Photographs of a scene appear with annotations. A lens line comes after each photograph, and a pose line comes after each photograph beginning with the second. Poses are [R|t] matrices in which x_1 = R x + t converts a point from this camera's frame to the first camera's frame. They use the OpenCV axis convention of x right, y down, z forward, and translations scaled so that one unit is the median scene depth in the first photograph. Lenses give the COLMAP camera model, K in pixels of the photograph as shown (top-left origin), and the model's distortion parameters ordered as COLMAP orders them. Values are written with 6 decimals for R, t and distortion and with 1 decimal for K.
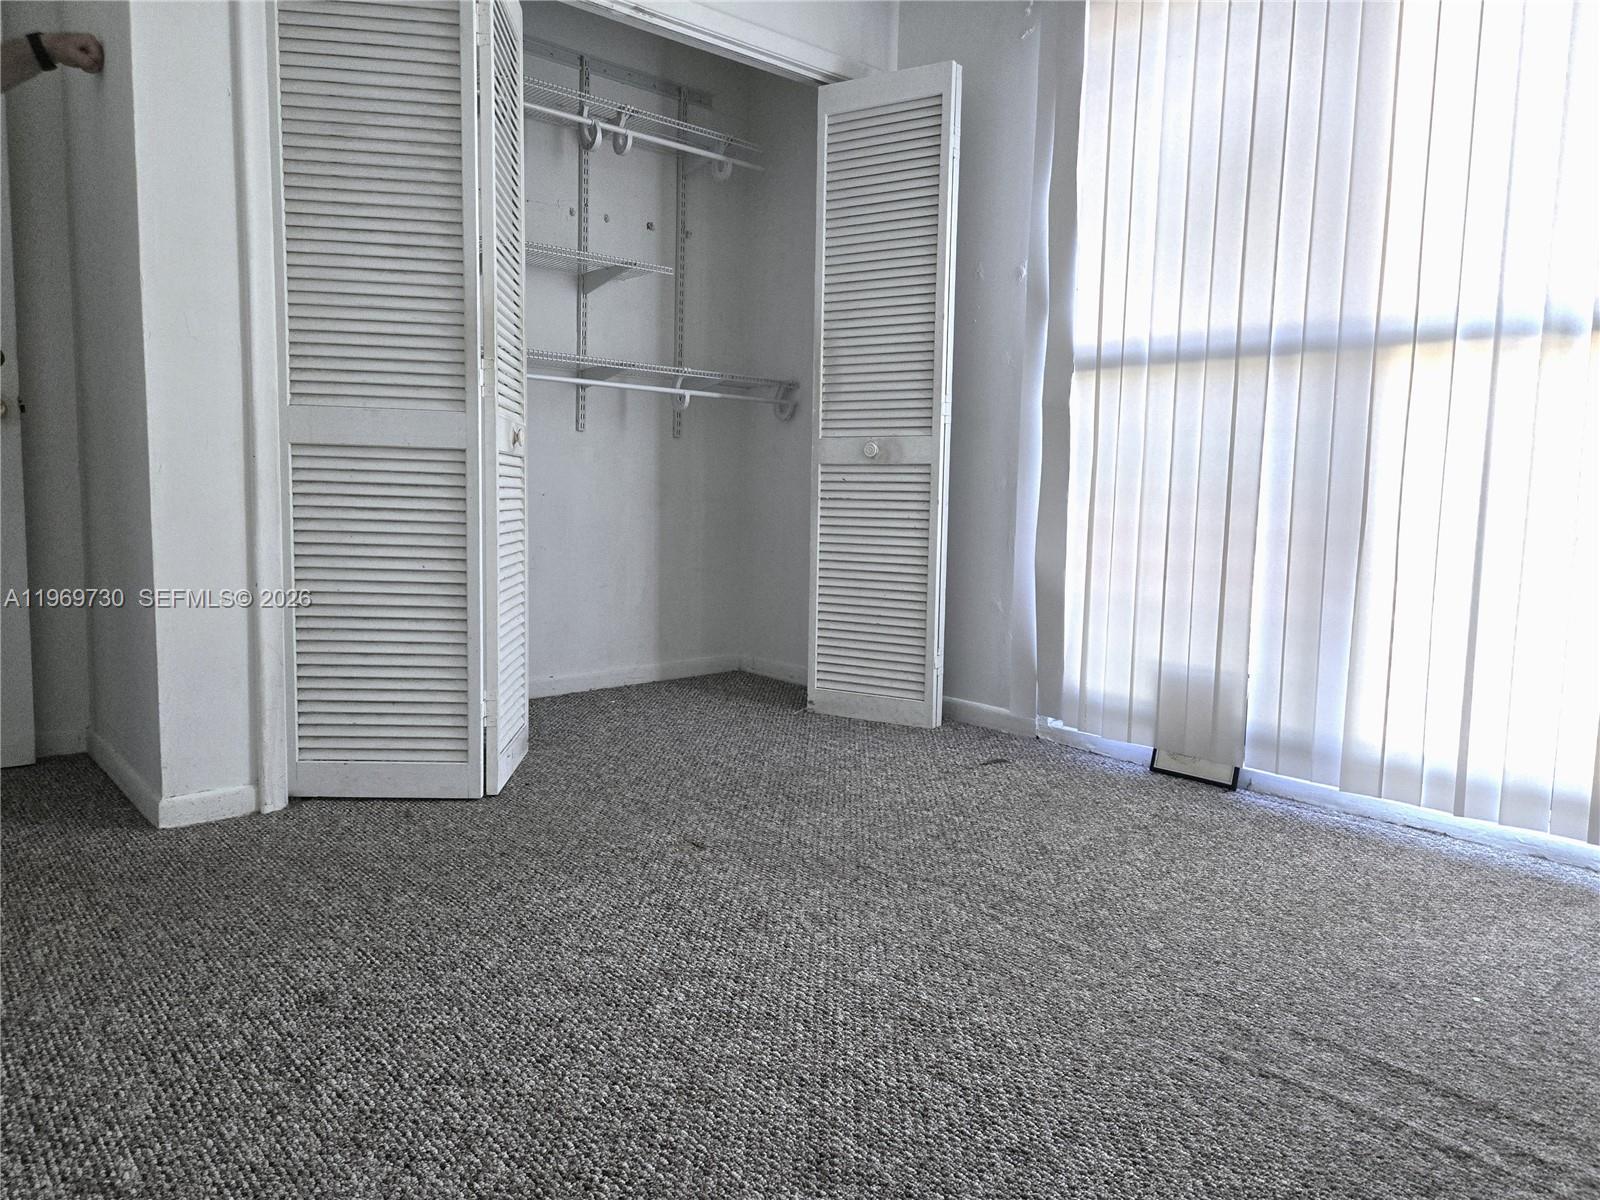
lens RADIAL K [[1119.2, 0, 800.0], [0, 1119.2, 600.0], [0, 0, 1]] dist [0.034471, -0.001084]
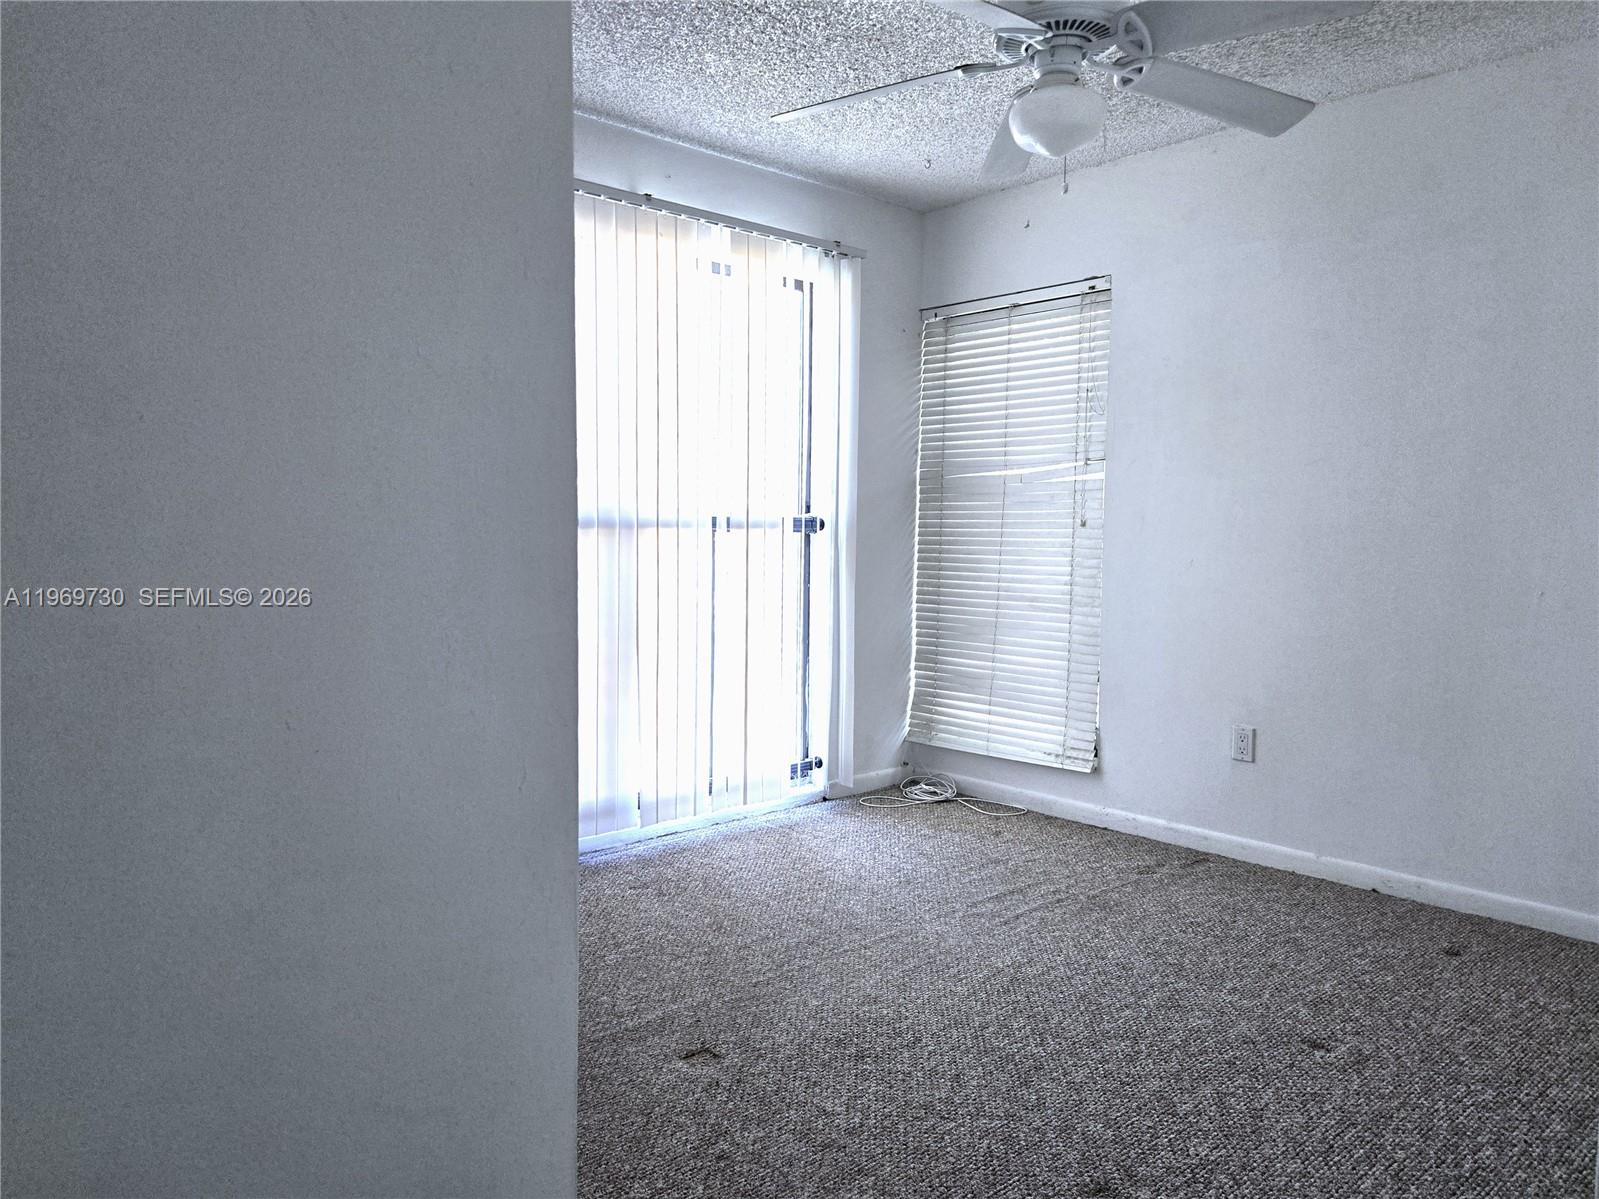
lens RADIAL K [[1142.7, 0, 799.5], [0, 1142.7, 599.5], [0, 0, 1]] dist [0.089643, -0.000042]
pose [[-0.039168, -0.089266, 0.995237, -1.175325], [0.088110, 0.991813, 0.092427, -0.292492], [-0.995340, 0.091311, -0.030982, 0.971833]]
